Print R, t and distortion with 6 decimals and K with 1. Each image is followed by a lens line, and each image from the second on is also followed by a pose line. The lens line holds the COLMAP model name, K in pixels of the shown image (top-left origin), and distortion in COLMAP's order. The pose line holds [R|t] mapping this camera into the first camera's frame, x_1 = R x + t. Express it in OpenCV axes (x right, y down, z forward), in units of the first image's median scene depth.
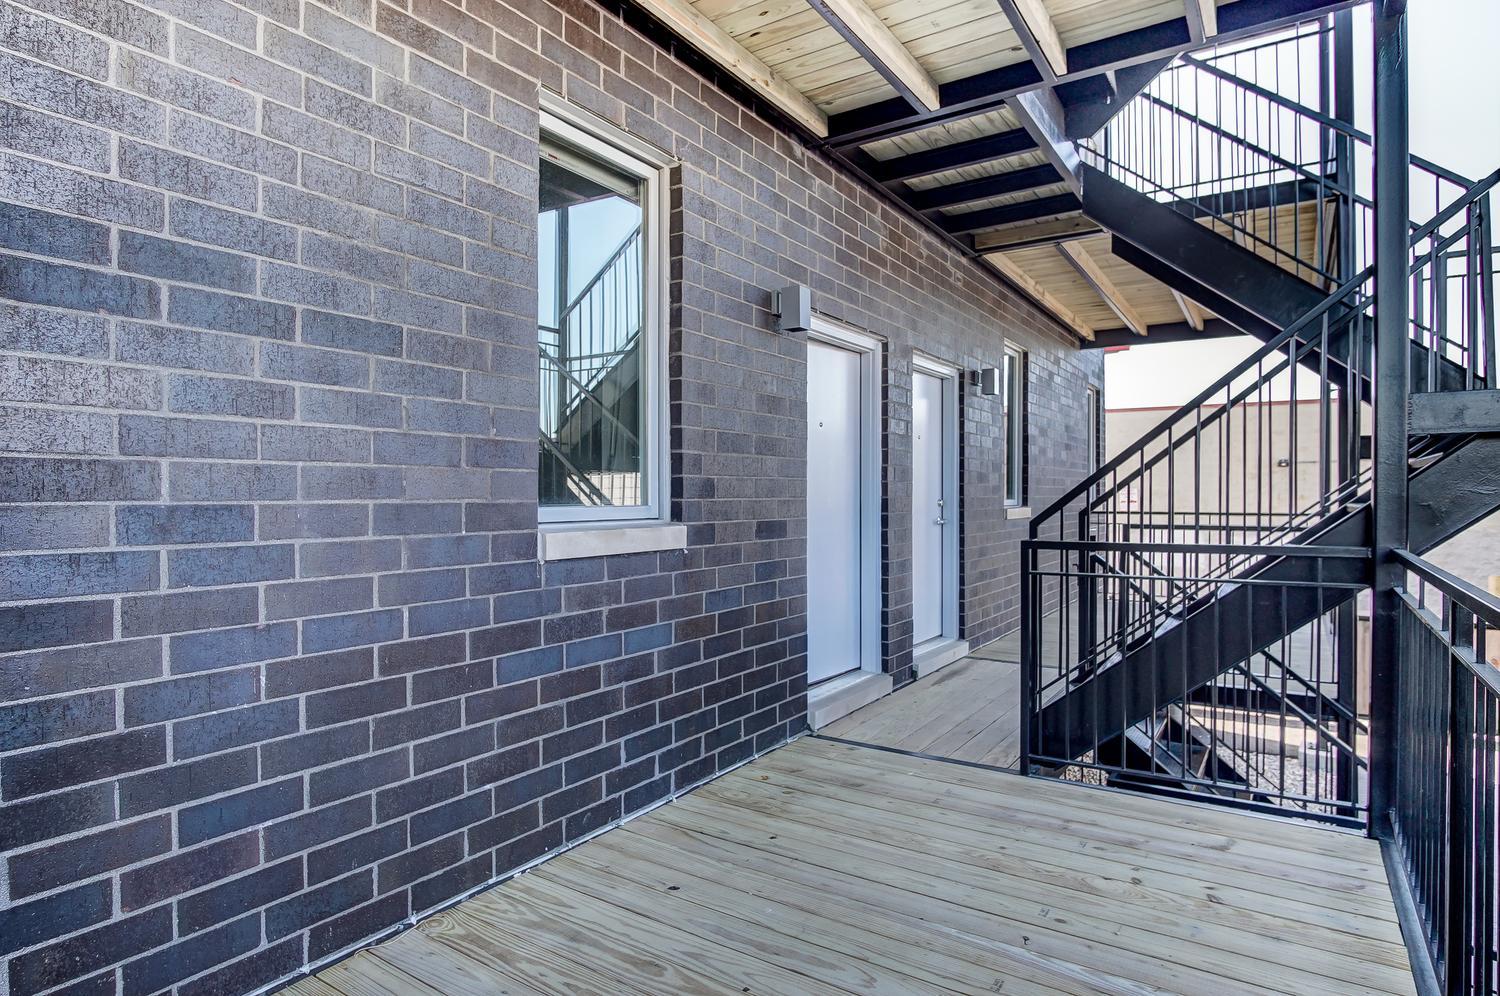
lens RADIAL K [[813.2, 0, 748.0], [0, 813.2, 496.0], [0, 0, 1]] dist [-0.020012, 0.003769]
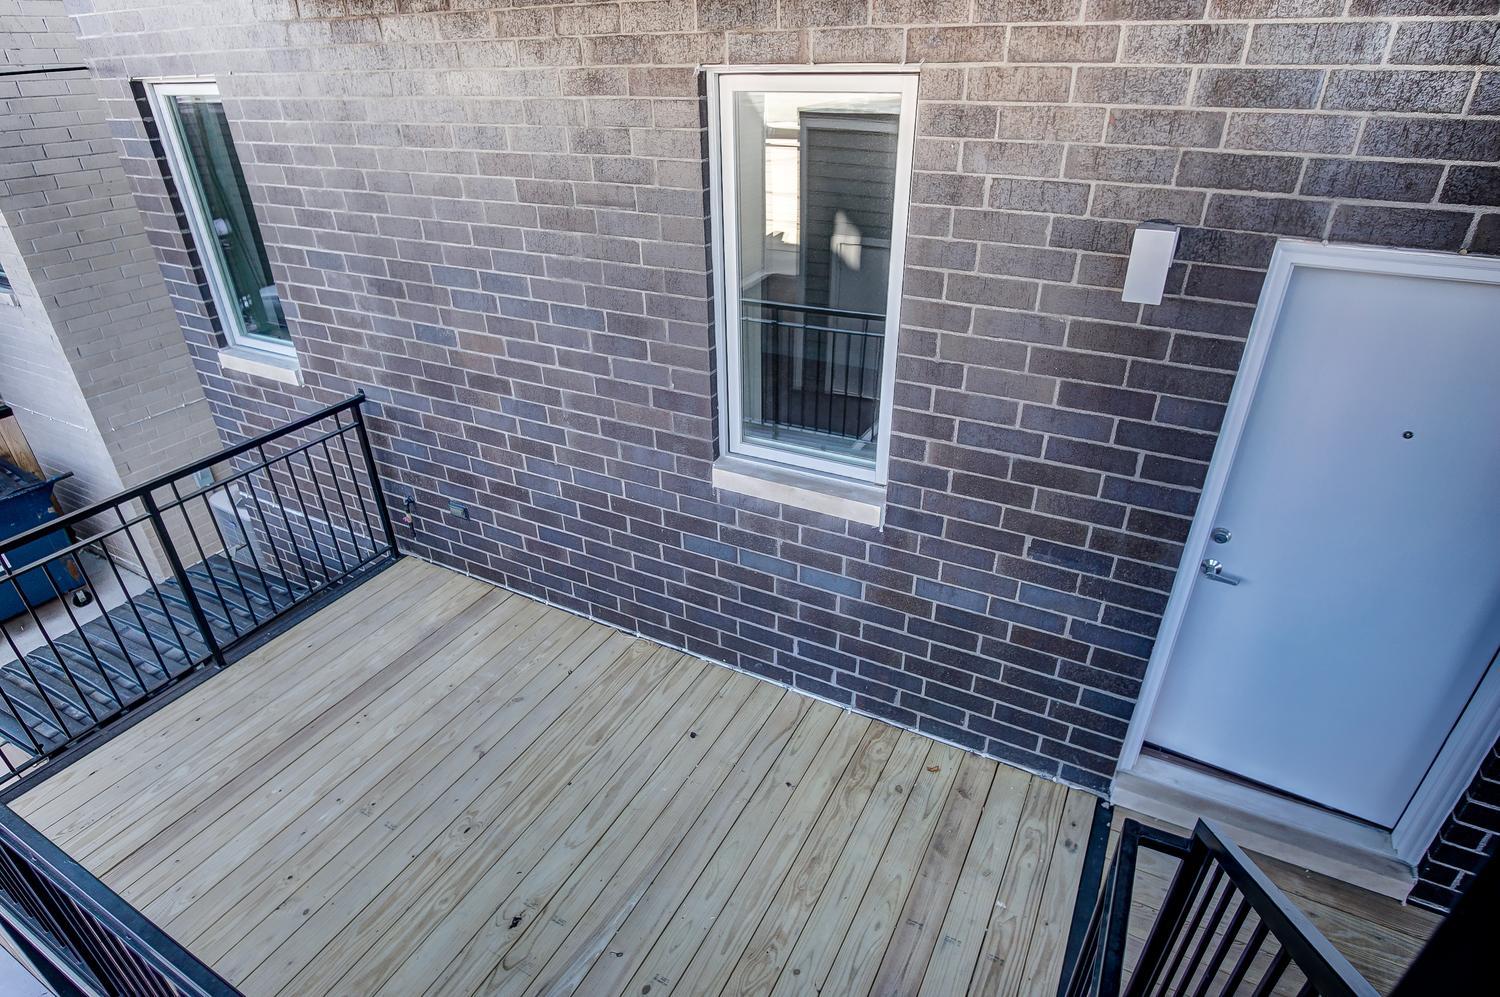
lens RADIAL K [[813.2, 0, 740.2], [0, 813.2, 529.1], [0, 0, 1]] dist [-0.020012, 0.003769]
pose [[0.100925, 0.509769, -0.854371, 0.972207], [0.006344, 0.858409, 0.512927, -0.570383], [0.994874, -0.057187, 0.083401, 1.004560]]
